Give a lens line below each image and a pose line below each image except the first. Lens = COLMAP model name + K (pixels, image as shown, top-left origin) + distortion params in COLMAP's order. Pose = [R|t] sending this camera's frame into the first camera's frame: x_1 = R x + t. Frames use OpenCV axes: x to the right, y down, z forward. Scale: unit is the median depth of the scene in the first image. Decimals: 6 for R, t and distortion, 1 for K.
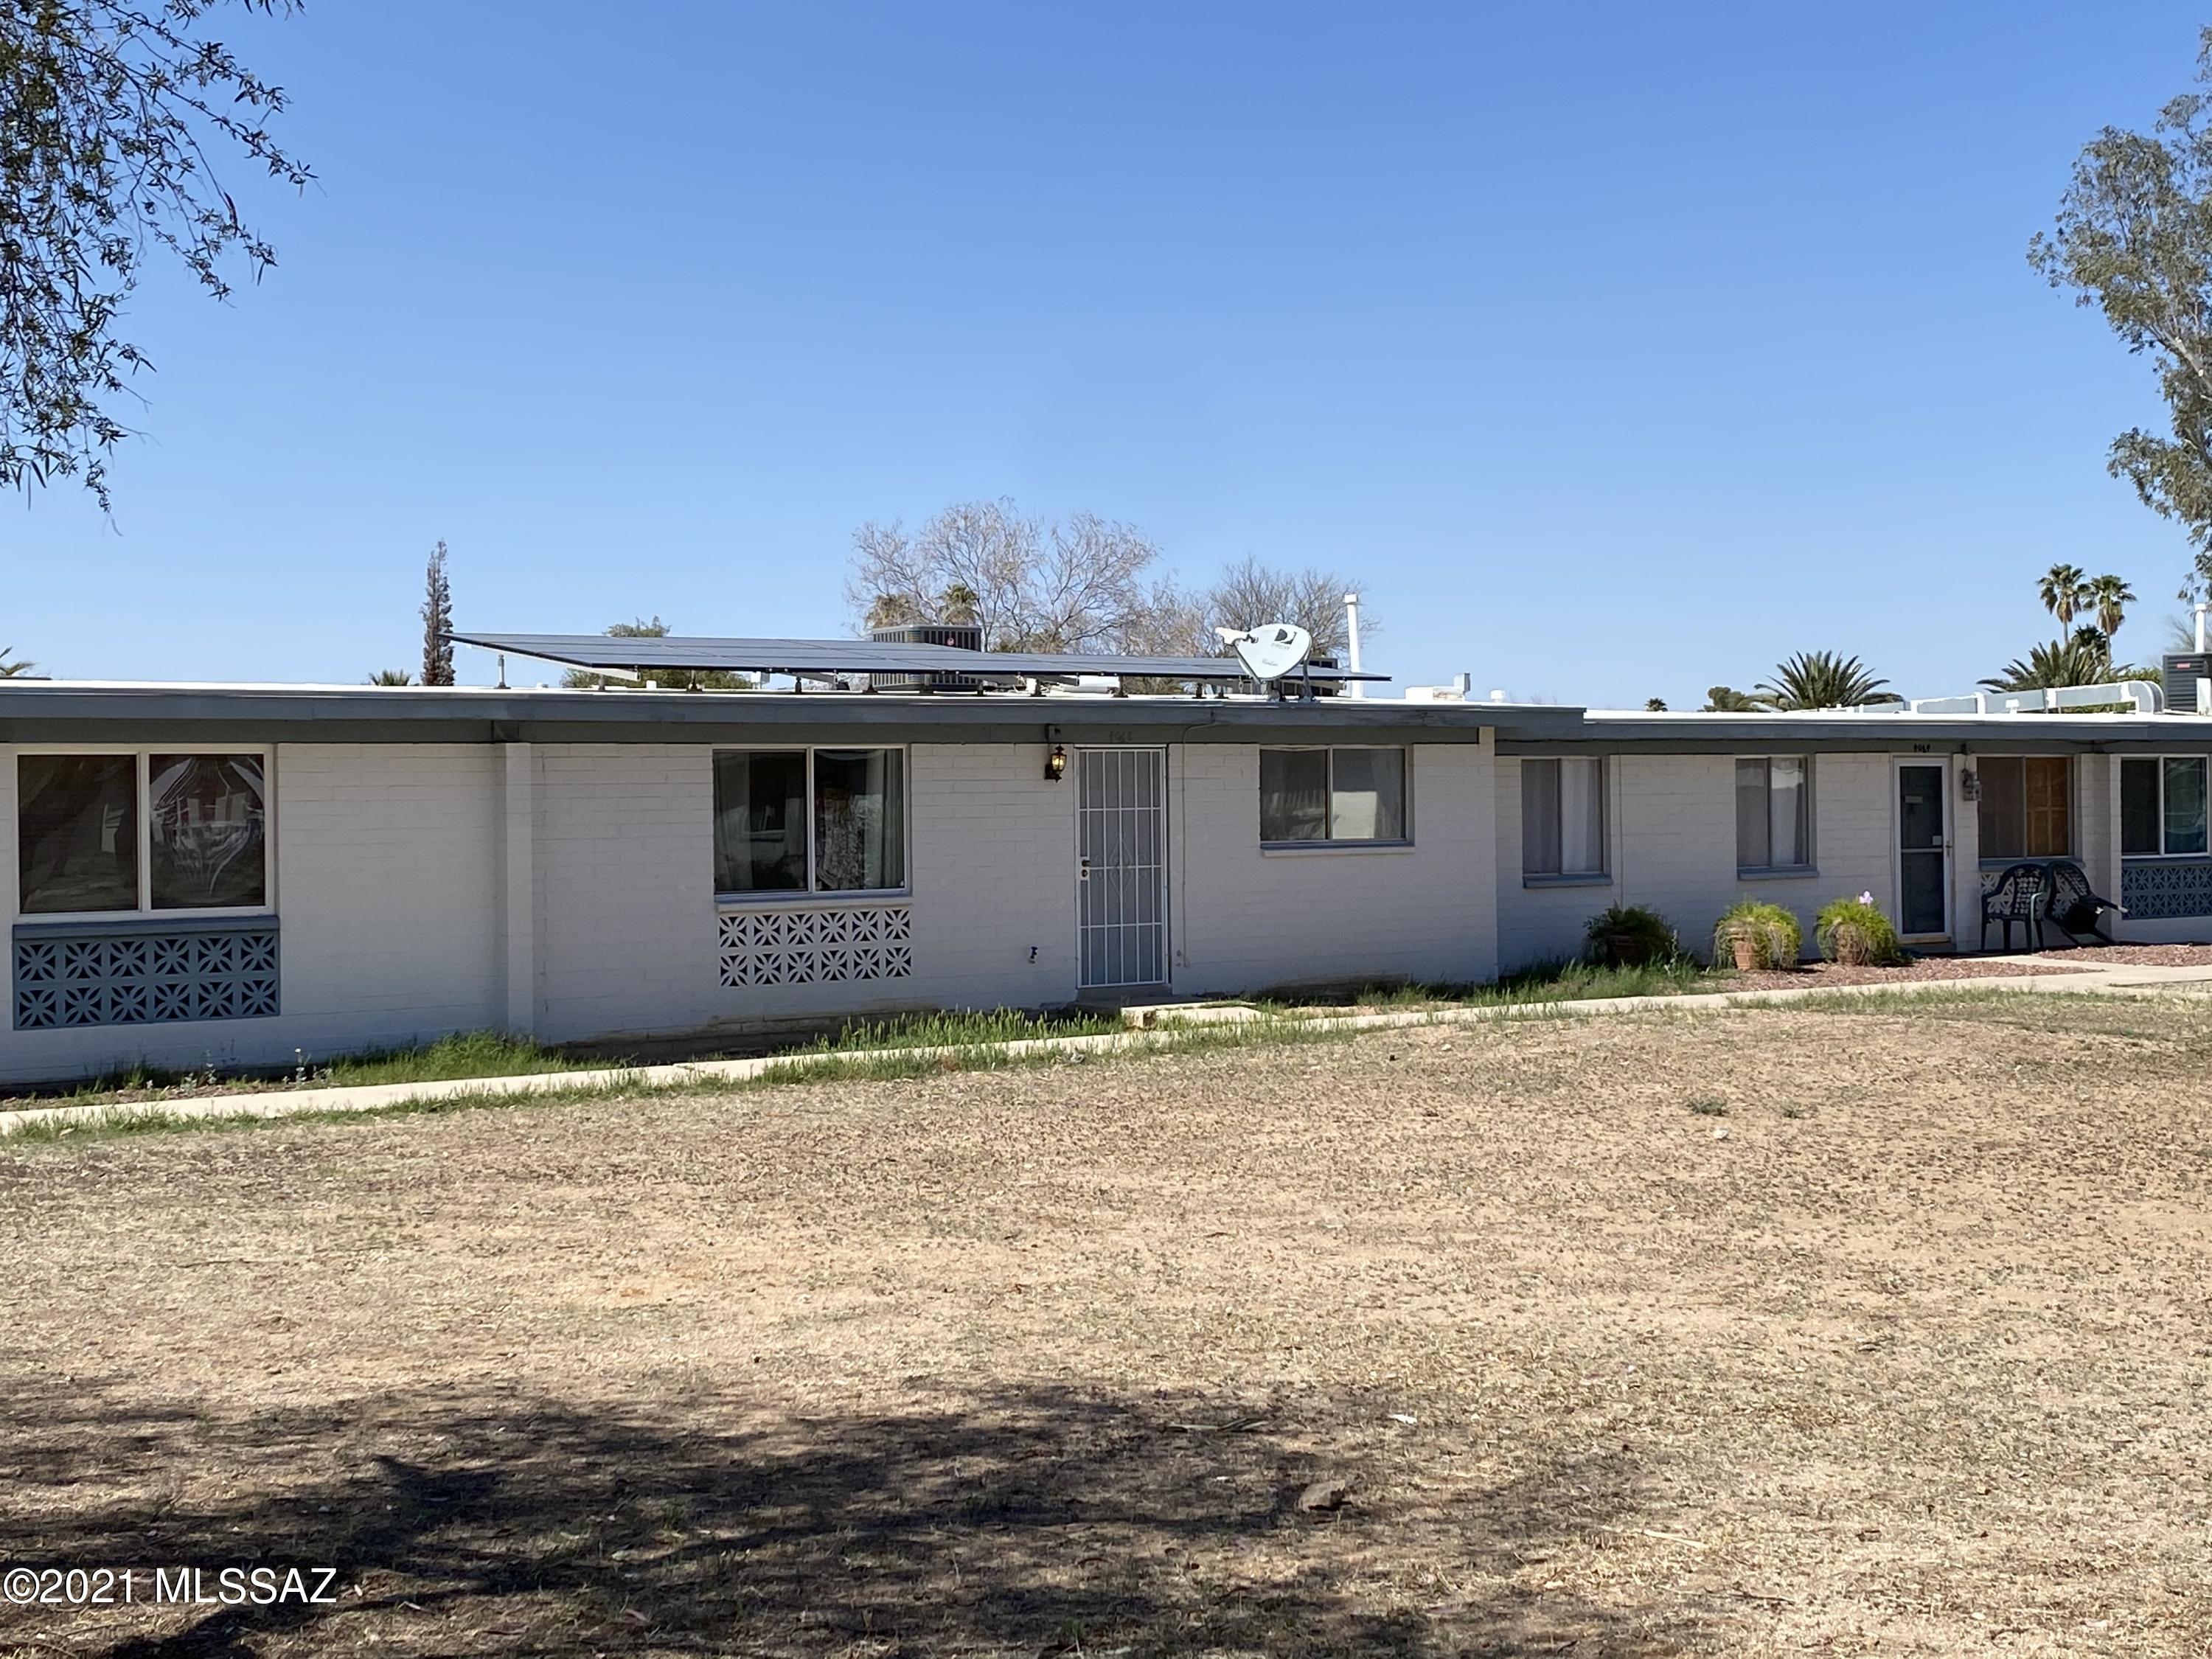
lens RADIAL K [[3003.4, 0, 1106.0], [0, 3003.4, 829.5], [0, 0, 1]] dist [0.006921, 0.002295]
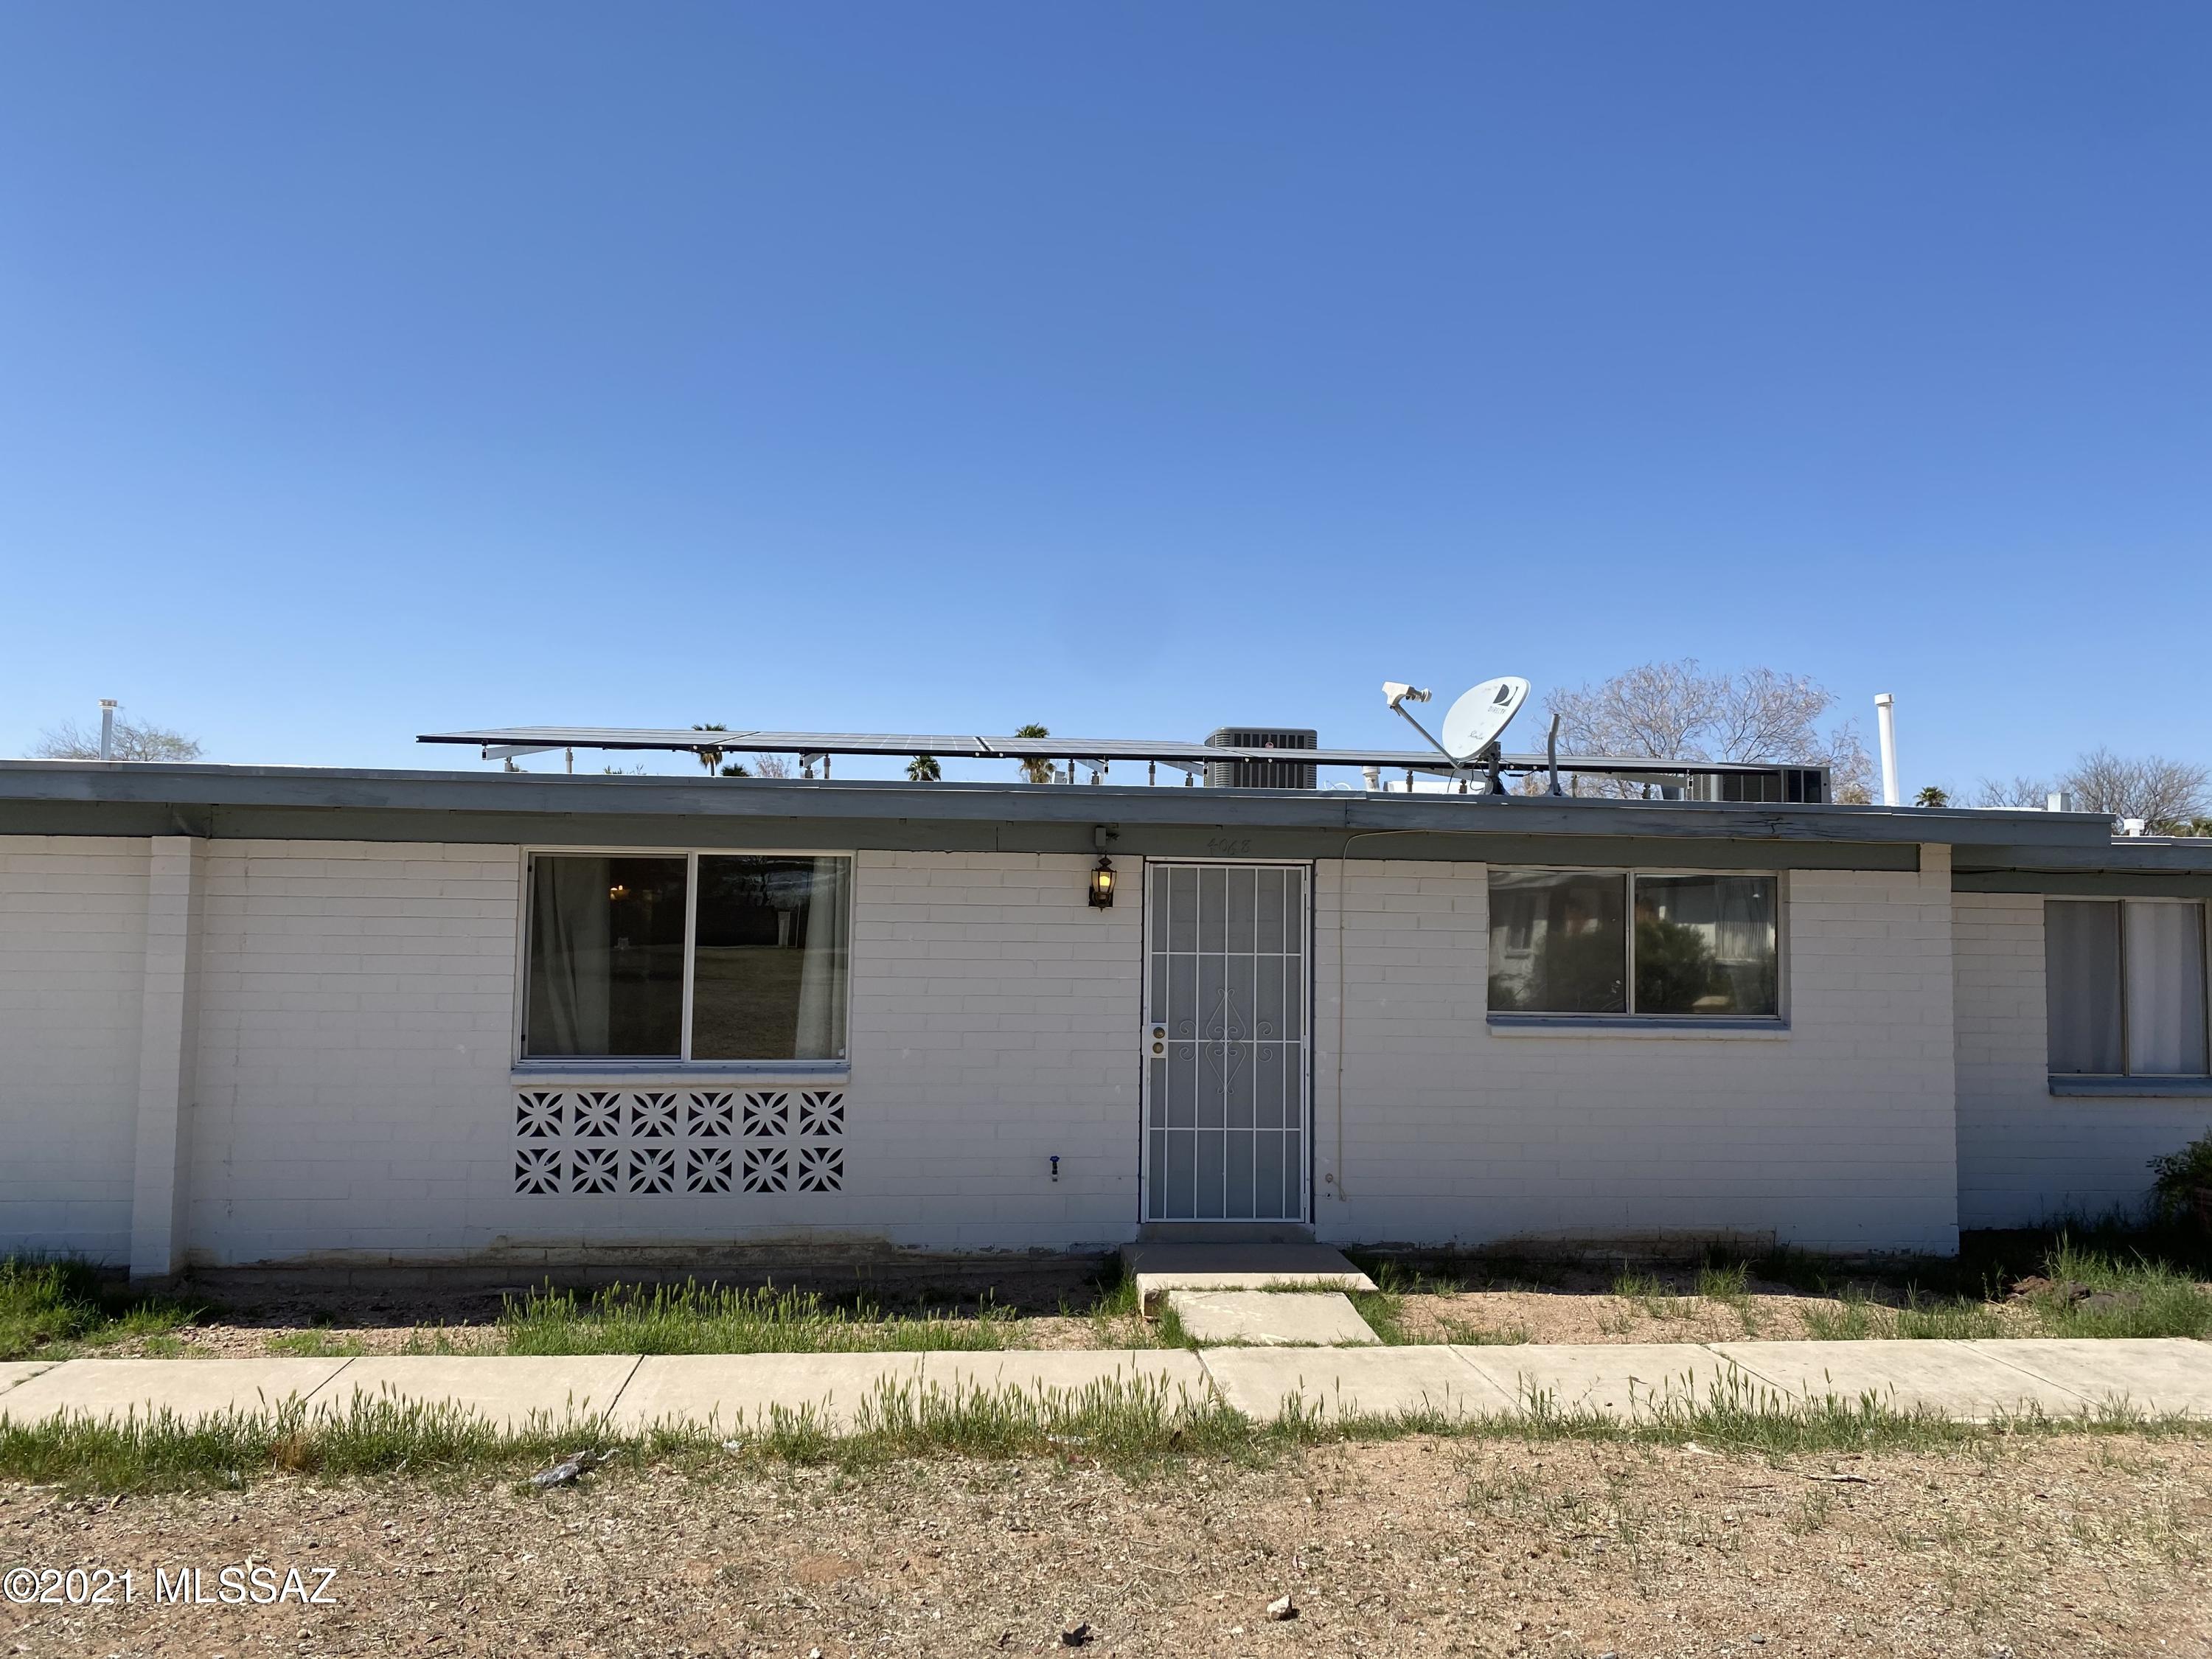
lens RADIAL K [[1692.1, 0, 1106.0], [0, 1692.1, 829.5], [0, 0, 1]] dist [0.045893, -0.033832]
pose [[0.866707, 0.000191, -0.498818, 0.172924], [-0.031928, 0.997971, -0.055094, -0.013265], [0.497796, 0.063677, 0.864954, 0.669986]]
